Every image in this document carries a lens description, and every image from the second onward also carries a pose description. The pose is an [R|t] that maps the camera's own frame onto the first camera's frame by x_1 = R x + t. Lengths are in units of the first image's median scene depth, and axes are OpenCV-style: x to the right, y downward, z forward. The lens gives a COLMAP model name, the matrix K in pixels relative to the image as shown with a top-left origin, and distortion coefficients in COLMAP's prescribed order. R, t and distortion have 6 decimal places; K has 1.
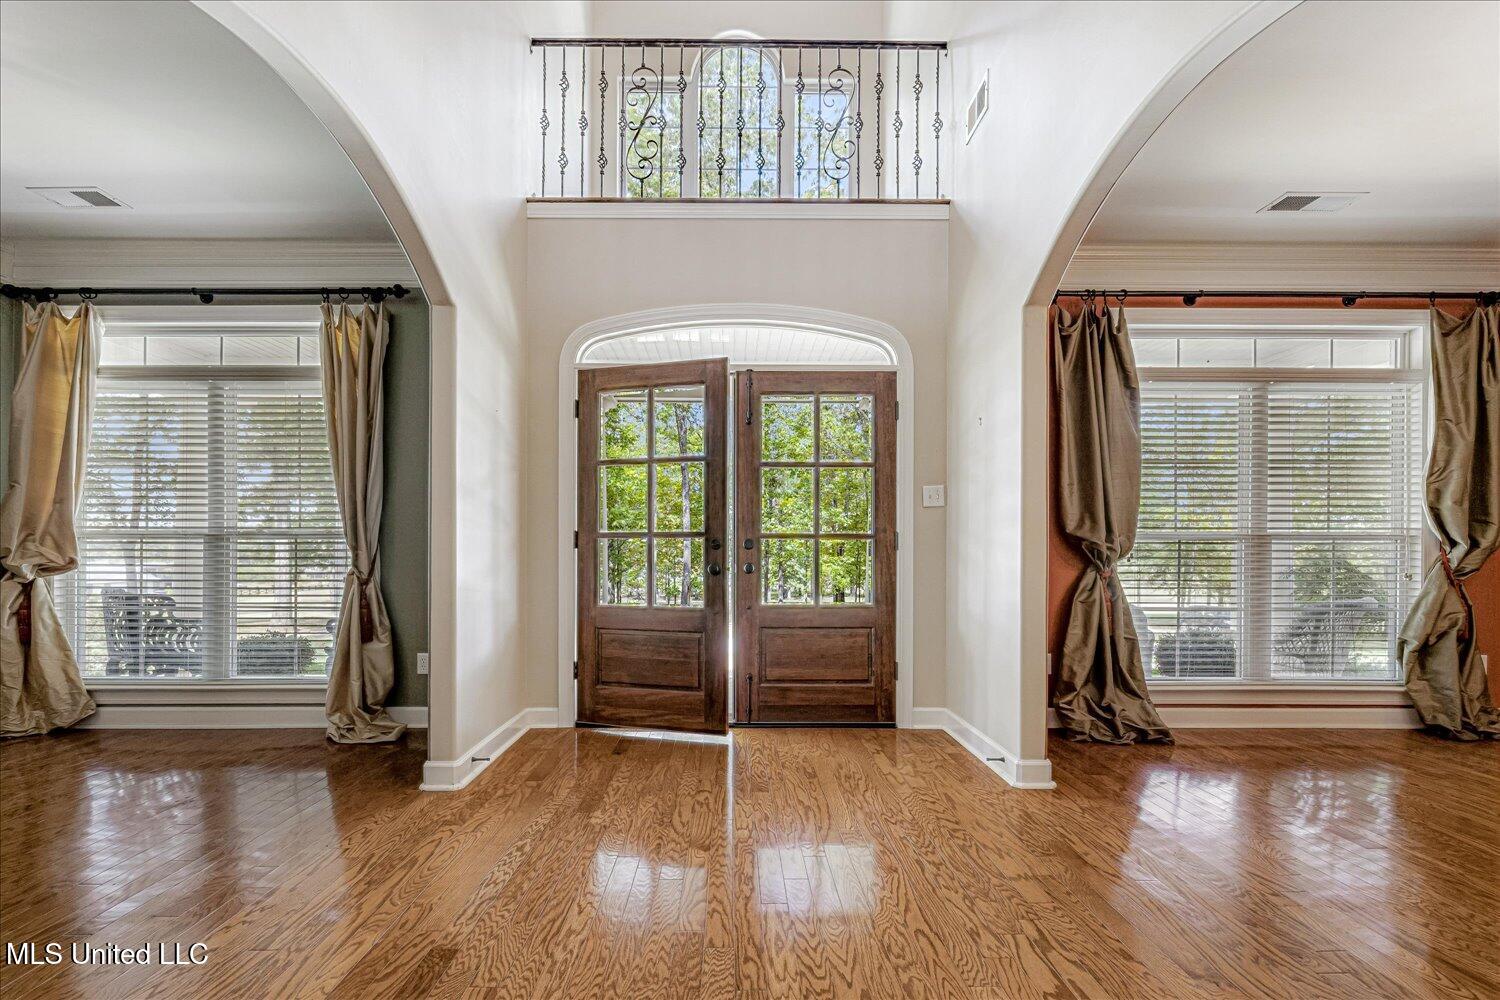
lens RADIAL K [[666.6, 0, 736.2], [0, 666.6, 557.2], [0, 0, 1]] dist [-0.003060, -0.000750]
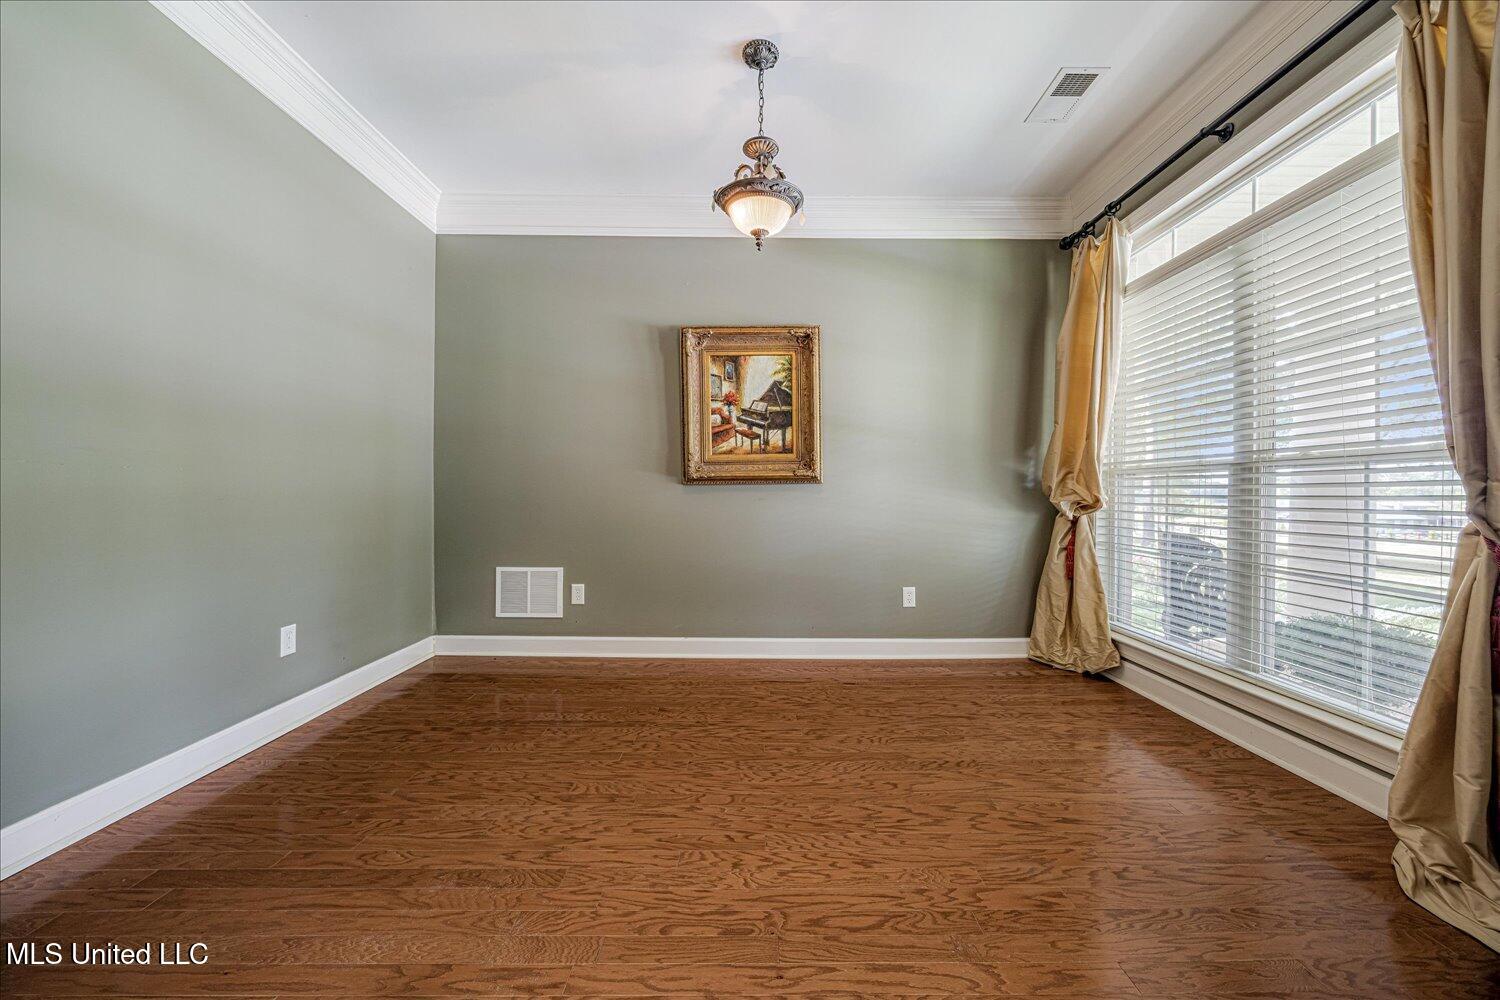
lens RADIAL K [[570.4, 0, 749.1], [0, 570.4, 495.2], [0, 0, 1]] dist [-0.002791, -0.000636]
pose [[0.001858, 0.001859, -0.999997, -0.190580], [0.002282, 0.999996, 0.001863, -0.002543], [0.999996, -0.002285, 0.001854, 0.502577]]
